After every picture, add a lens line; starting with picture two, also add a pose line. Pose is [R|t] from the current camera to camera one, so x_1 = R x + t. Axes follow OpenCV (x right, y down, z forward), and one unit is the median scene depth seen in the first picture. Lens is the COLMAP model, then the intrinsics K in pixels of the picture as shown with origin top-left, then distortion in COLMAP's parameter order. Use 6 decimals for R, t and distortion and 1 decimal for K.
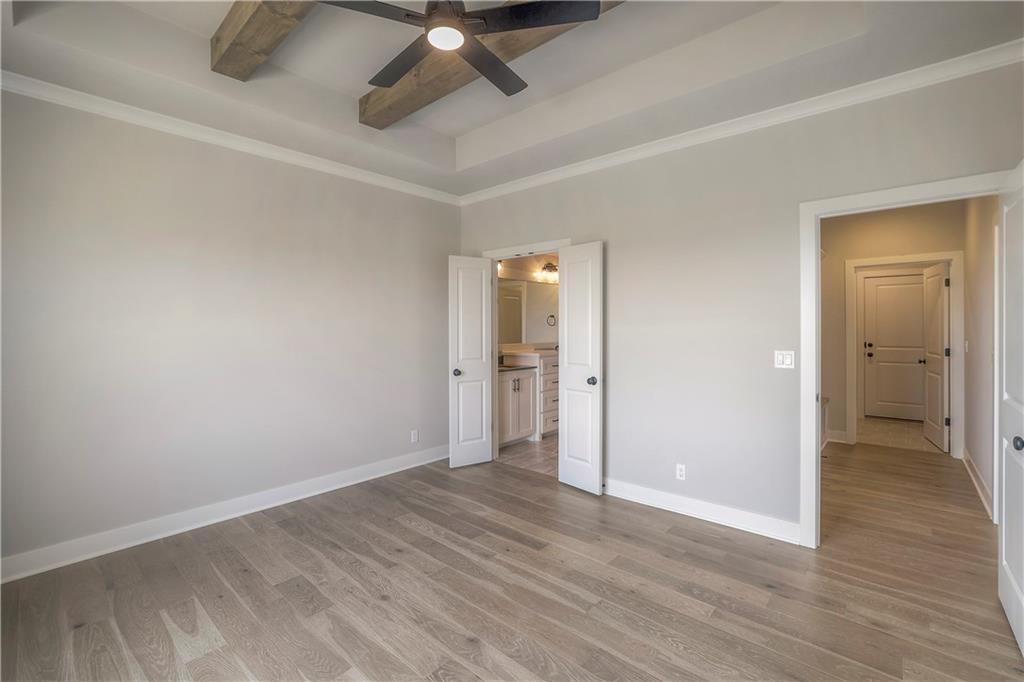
lens RADIAL K [[446.9, 0, 513.9], [0, 446.9, 326.5], [0, 0, 1]] dist [-0.021890, 0.000682]
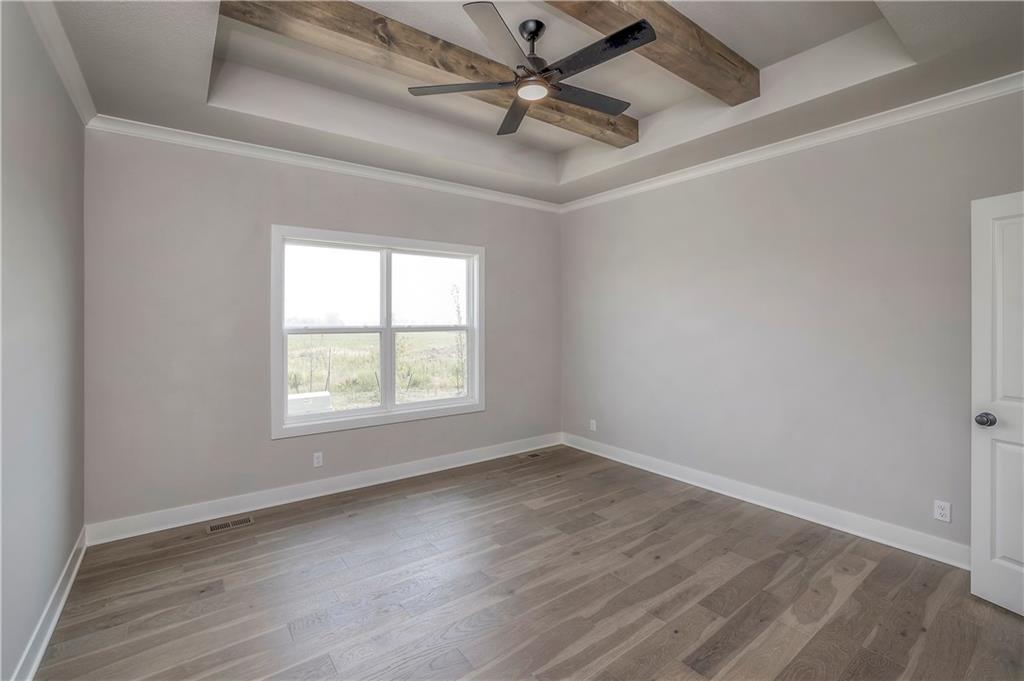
lens RADIAL K [[452.6, 0, 511.6], [0, 452.6, 332.2], [0, 0, 1]] dist [-0.045029, 0.014524]
pose [[-0.204871, 0.020158, -0.978581, 0.768828], [-0.004410, 0.999759, 0.021518, -0.011686], [0.978779, 0.008724, -0.204732, 0.893076]]
